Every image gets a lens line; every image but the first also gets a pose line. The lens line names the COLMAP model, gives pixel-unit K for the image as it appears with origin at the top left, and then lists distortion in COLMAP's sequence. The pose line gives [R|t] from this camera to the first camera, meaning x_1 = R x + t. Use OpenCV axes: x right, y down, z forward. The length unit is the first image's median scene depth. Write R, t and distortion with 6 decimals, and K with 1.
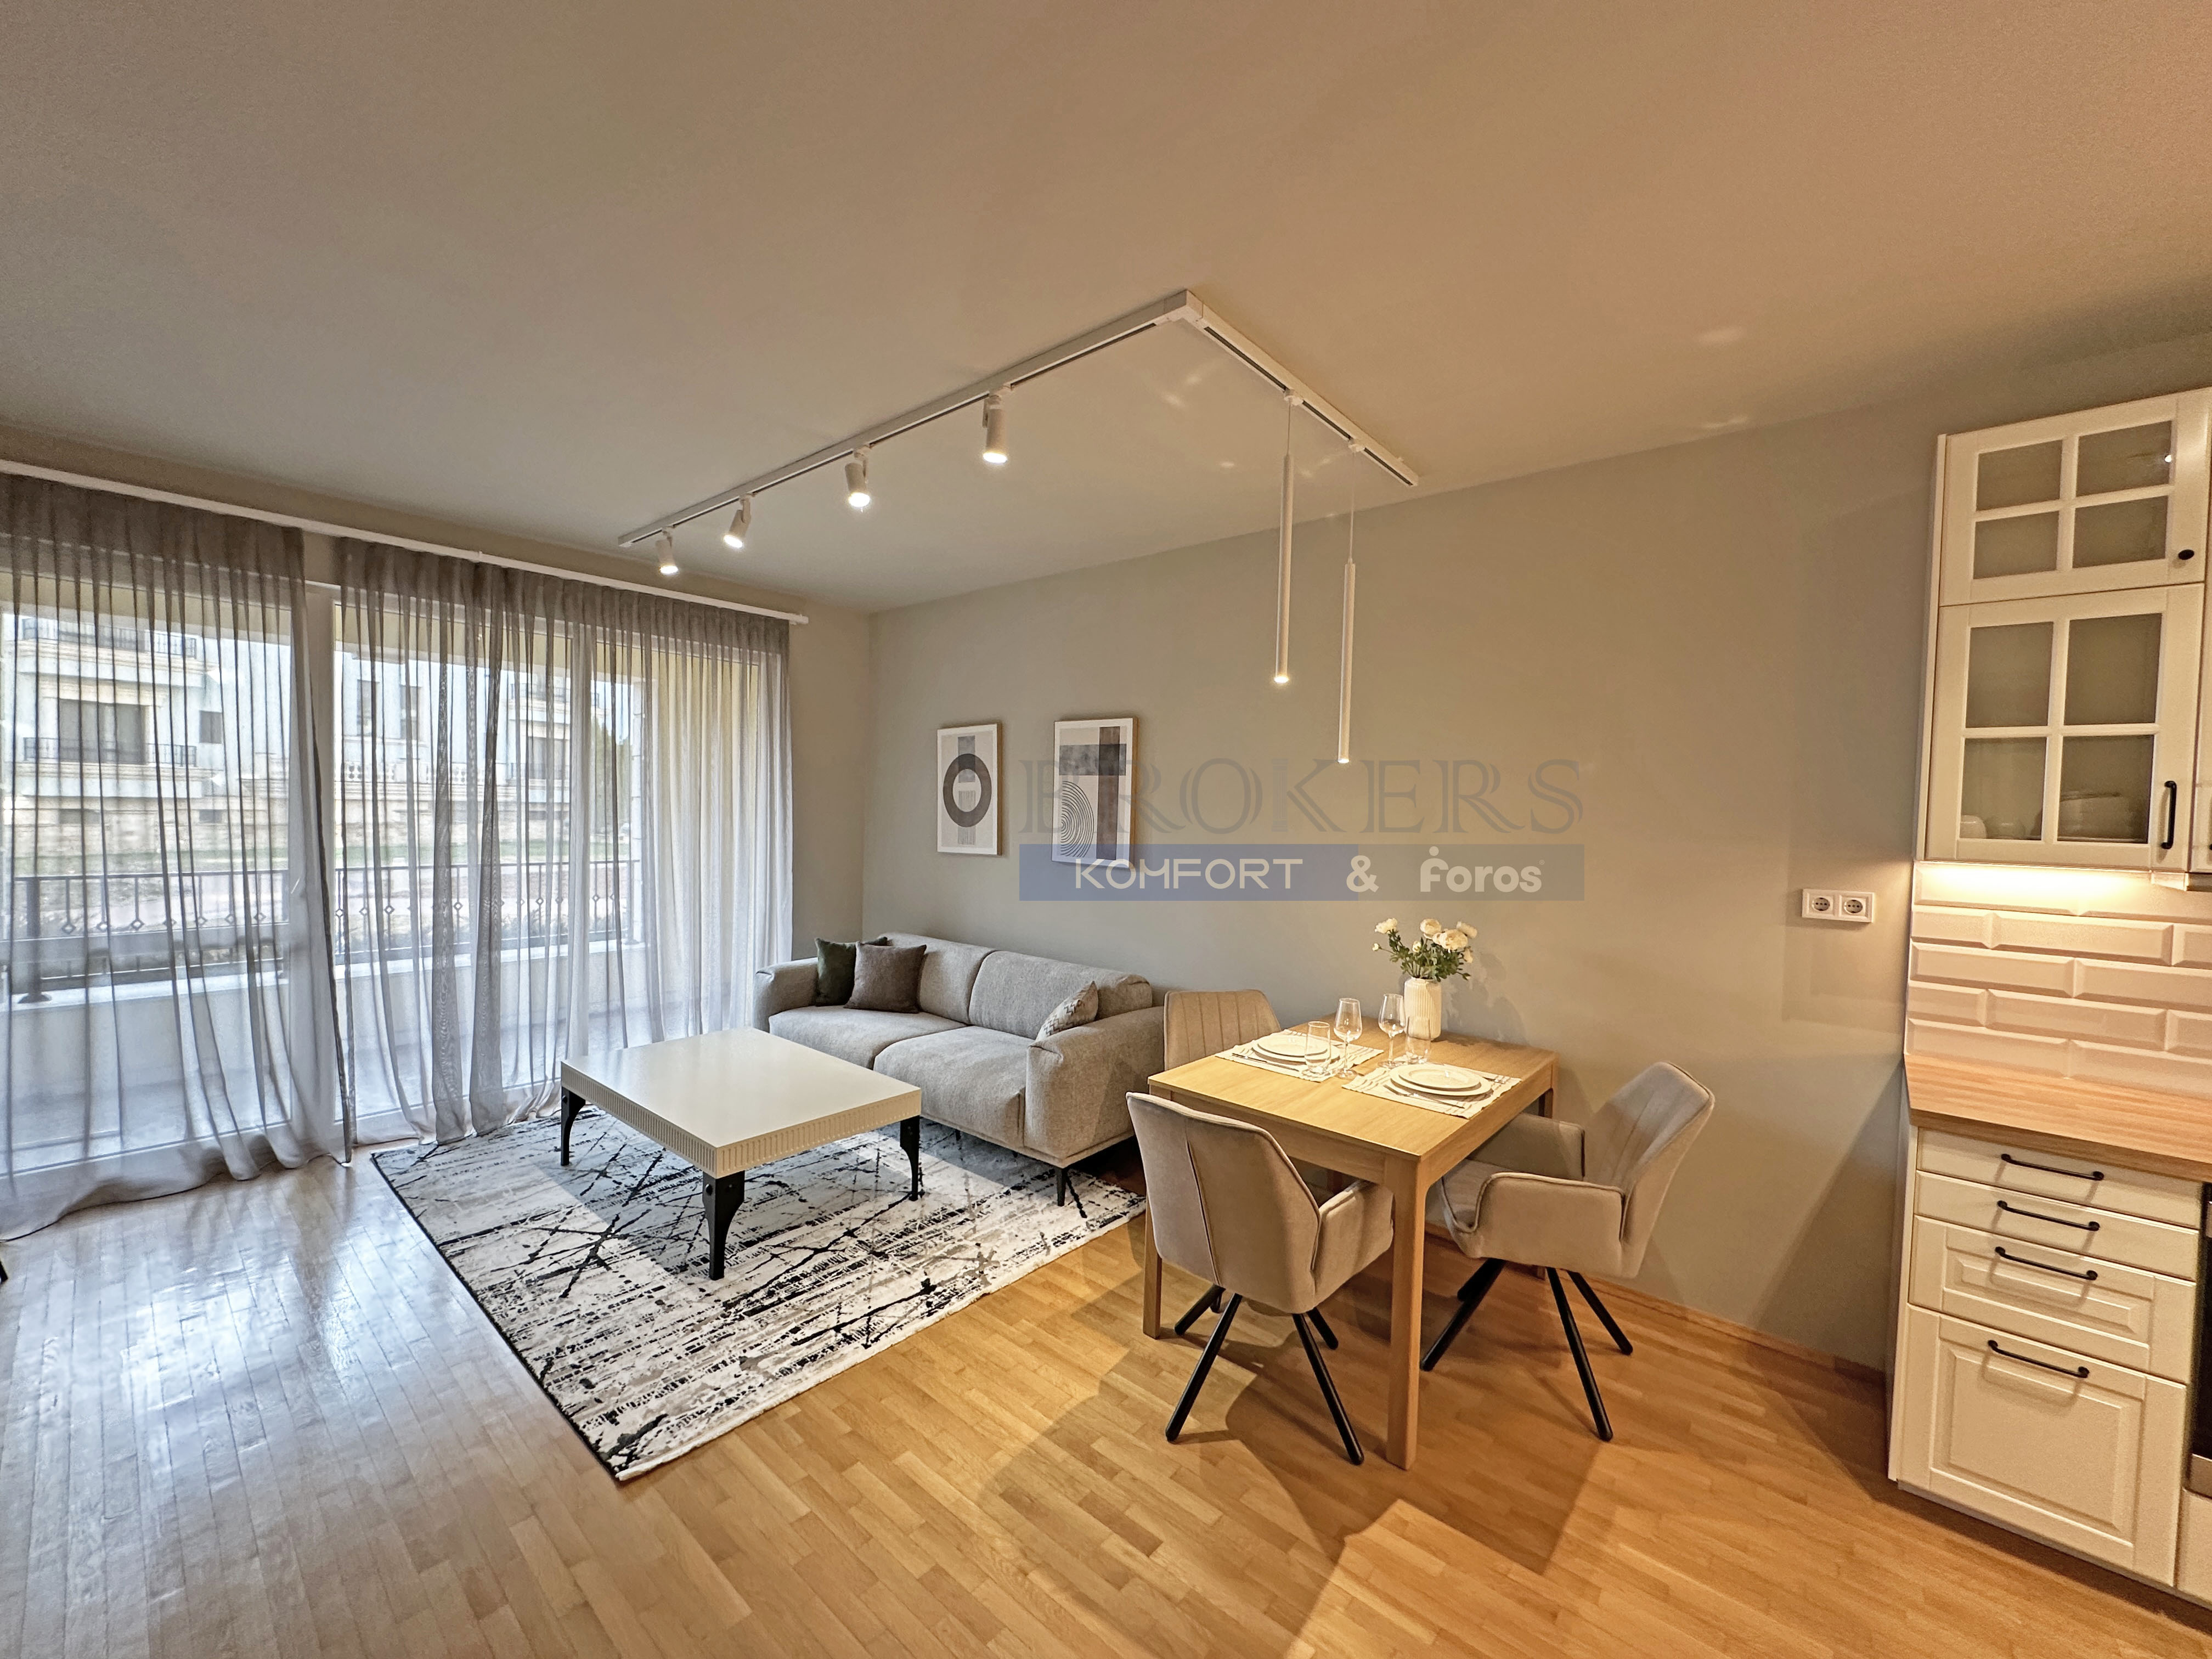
lens RADIAL K [[878.6, 0, 1099.5], [0, 878.6, 831.2], [0, 0, 1]] dist [0.000571, -0.000166]
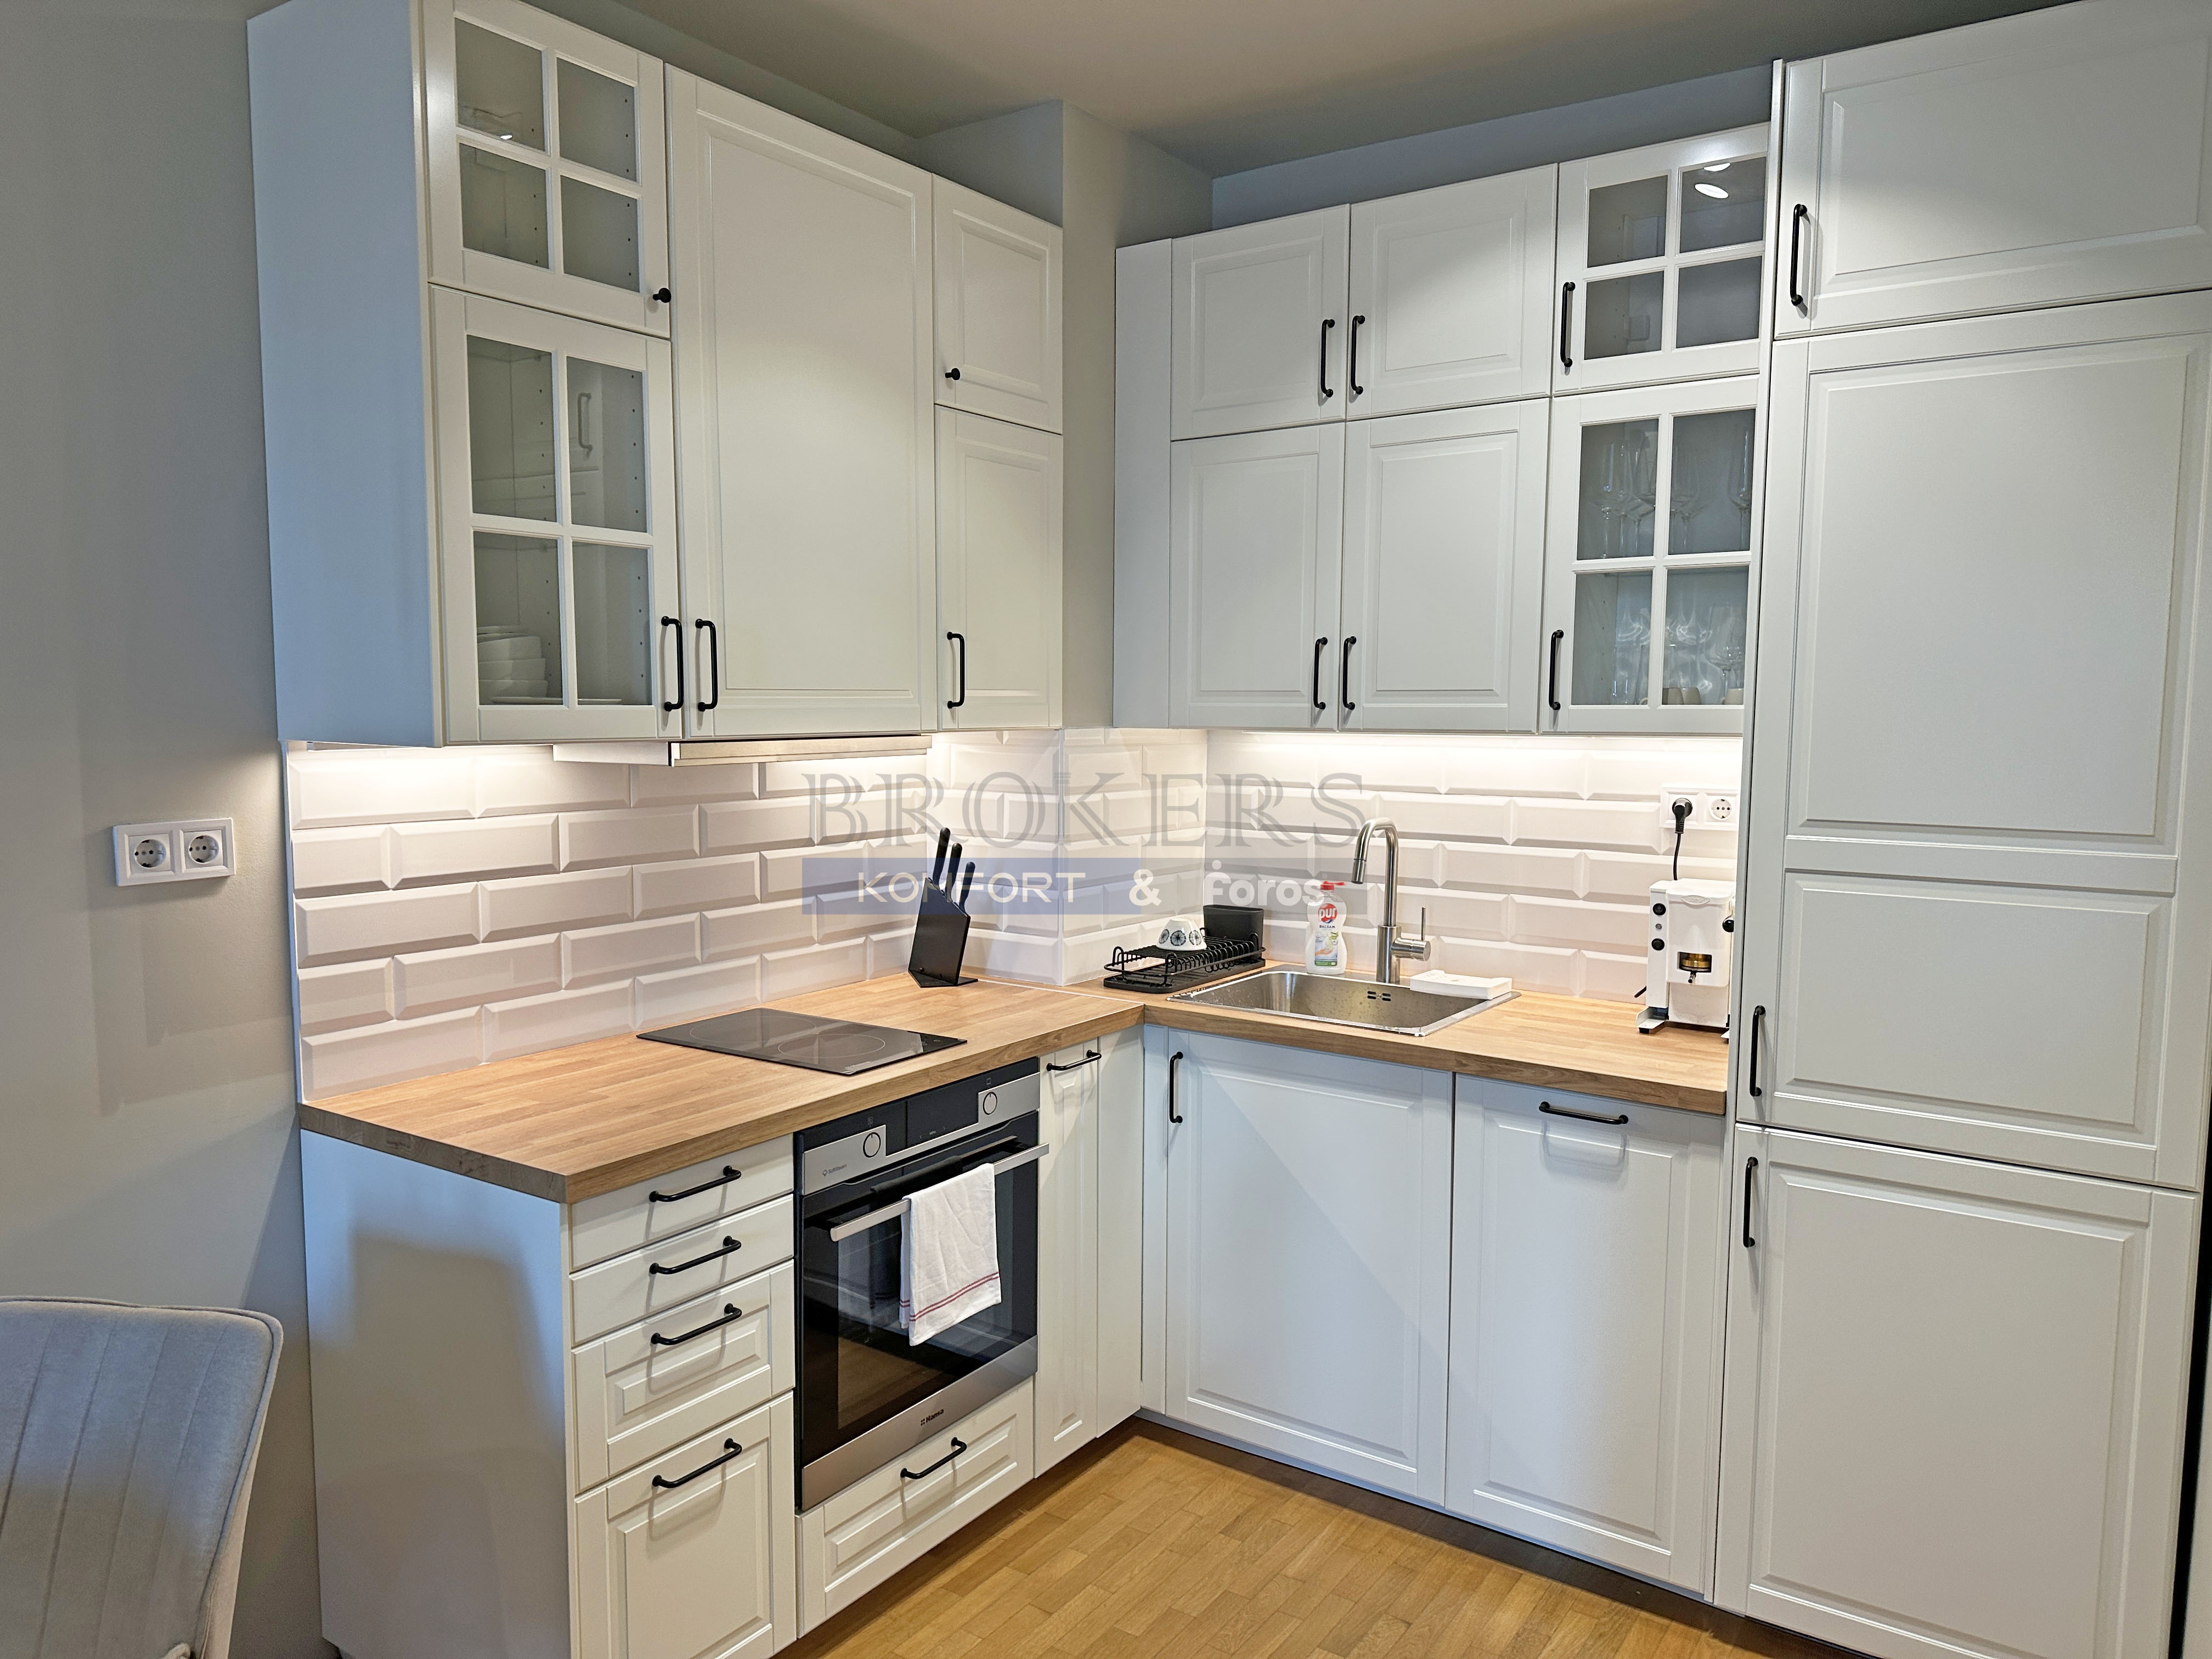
lens RADIAL K [[1524.6, 0, 1103.0], [0, 1524.6, 840.7], [0, 0, 1]] dist [0.139756, -0.213179]
pose [[-0.119863, -0.121600, 0.985315, -0.074338], [0.021967, 0.991903, 0.125086, -0.018241], [-0.992547, 0.036638, -0.116221, 0.574589]]
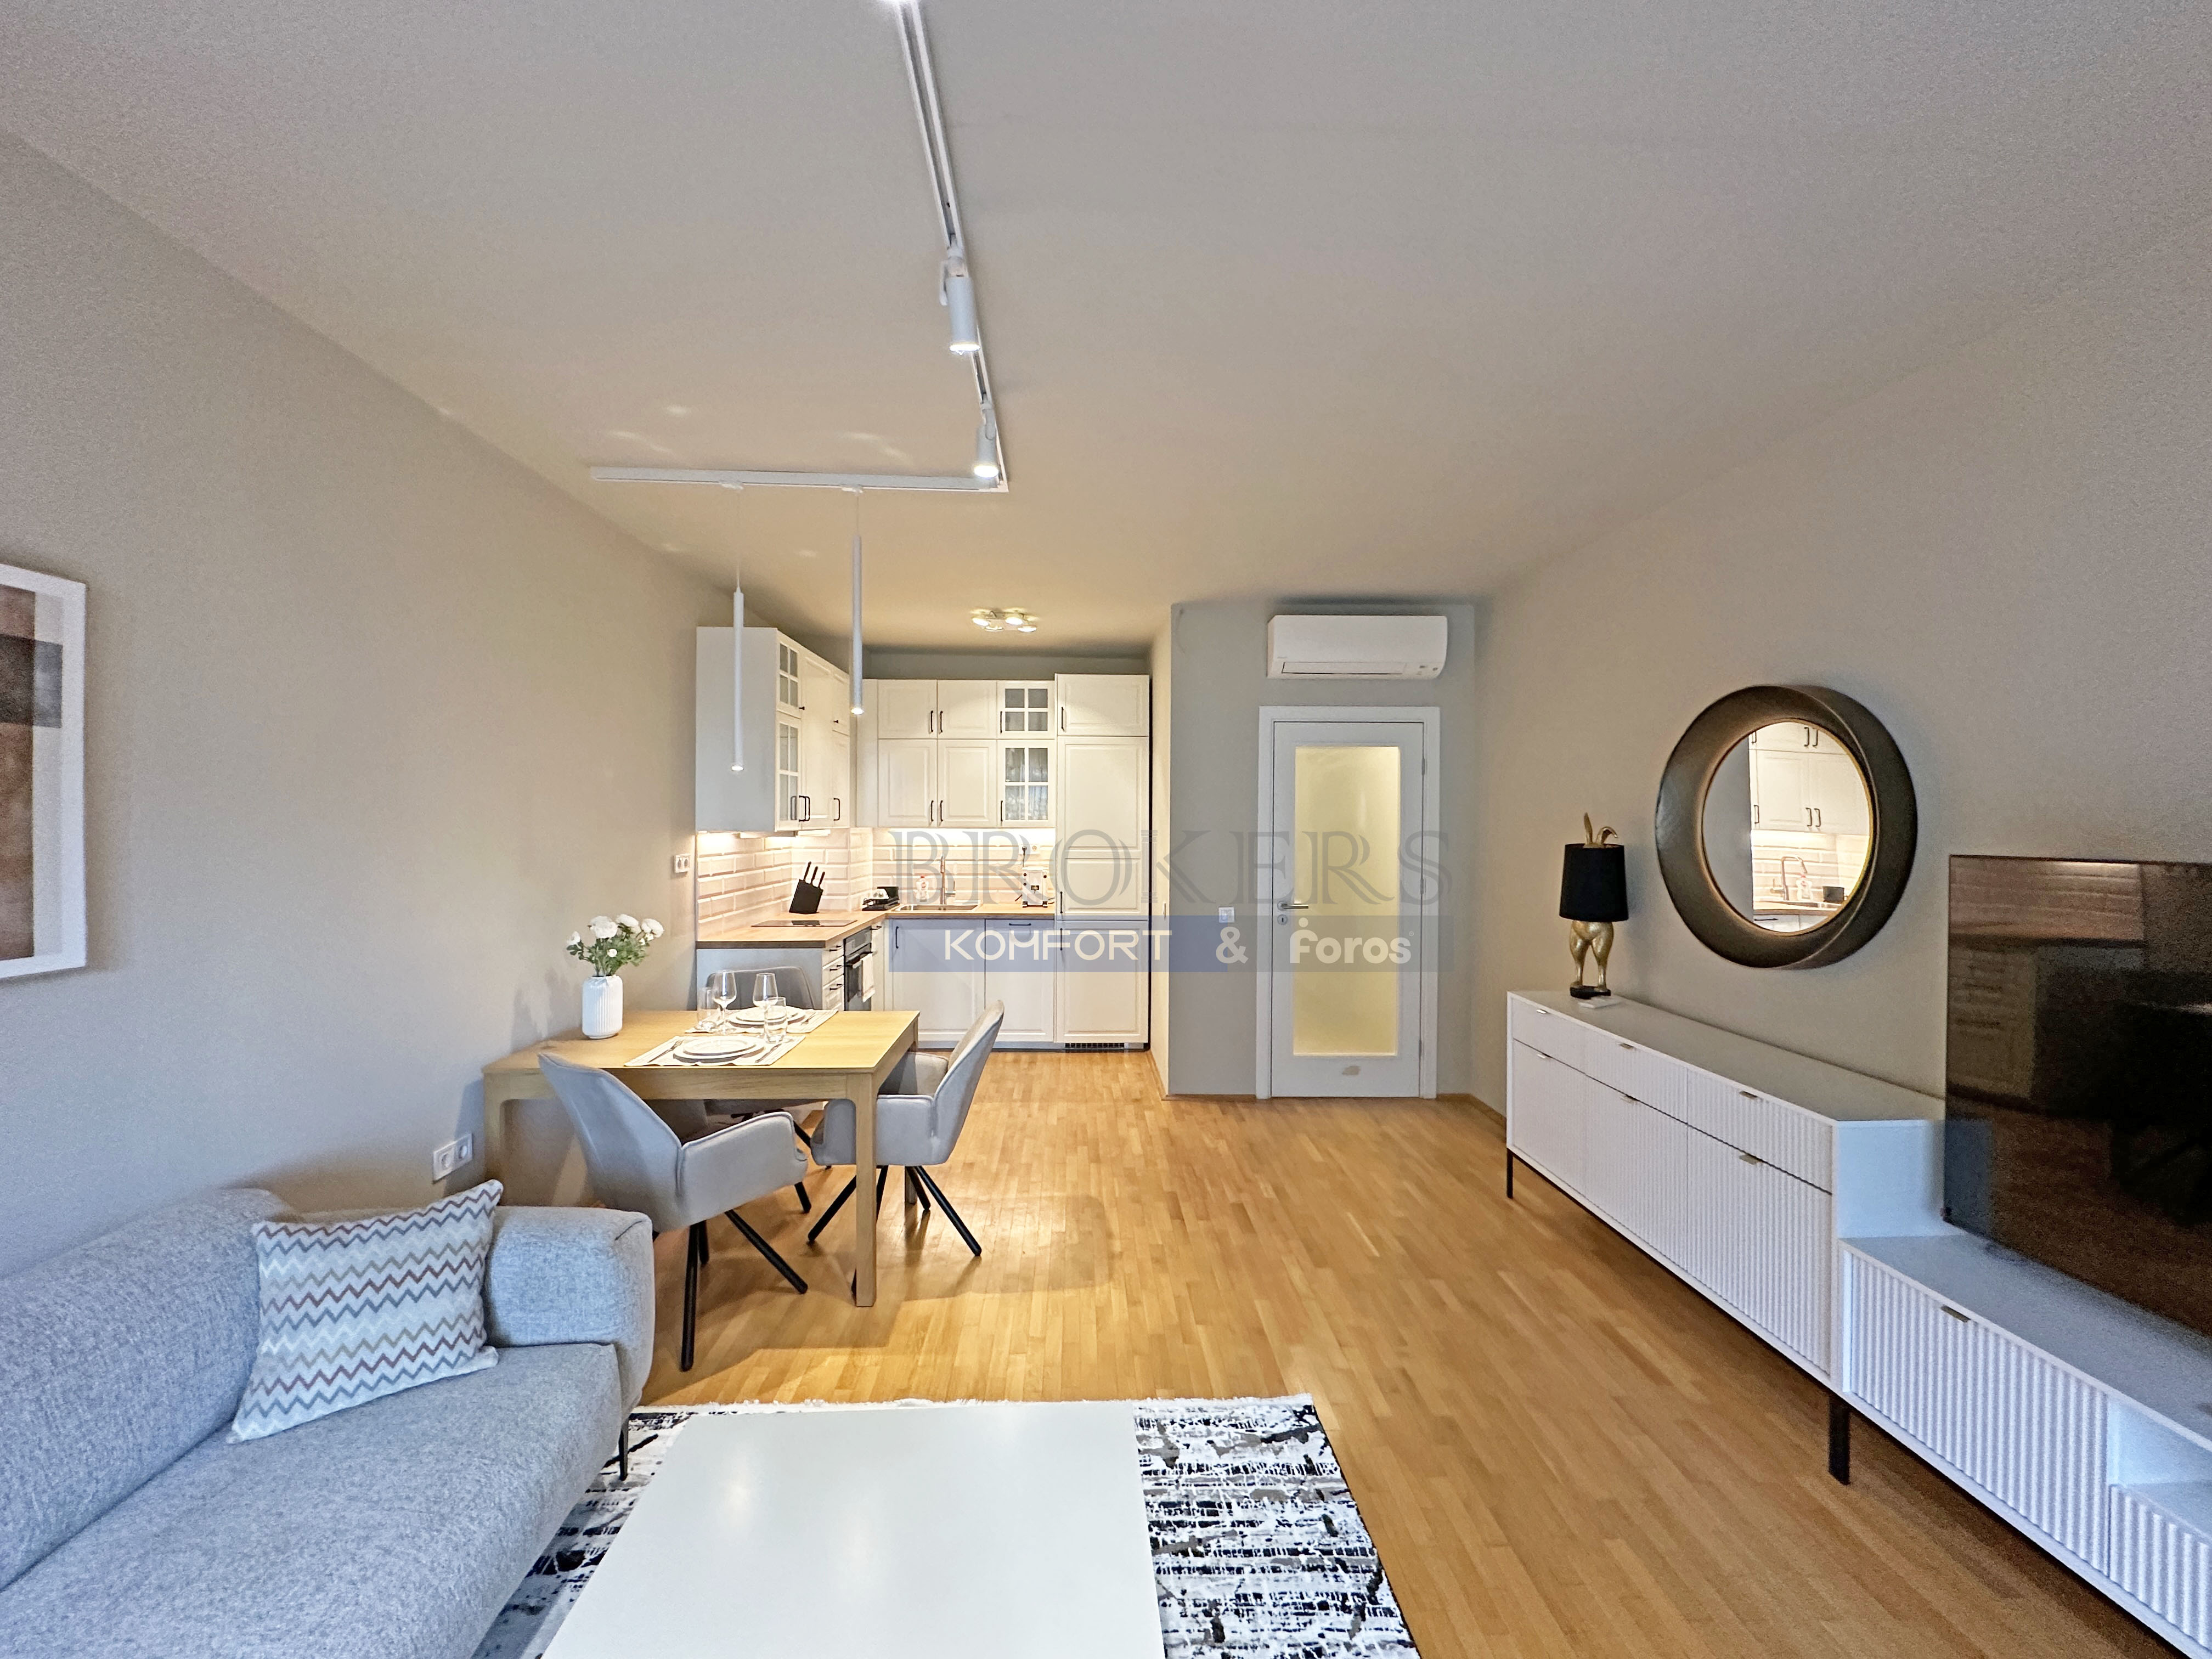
lens RADIAL K [[888.7, 0, 1106.0], [0, 888.7, 829.5], [0, 0, 1]] dist [0.000850, -0.000041]
pose [[-0.685778, -0.035337, 0.726952, -0.921905], [0.001609, 0.998745, 0.050068, -0.062142], [-0.727809, 0.035505, -0.684861, 1.534345]]
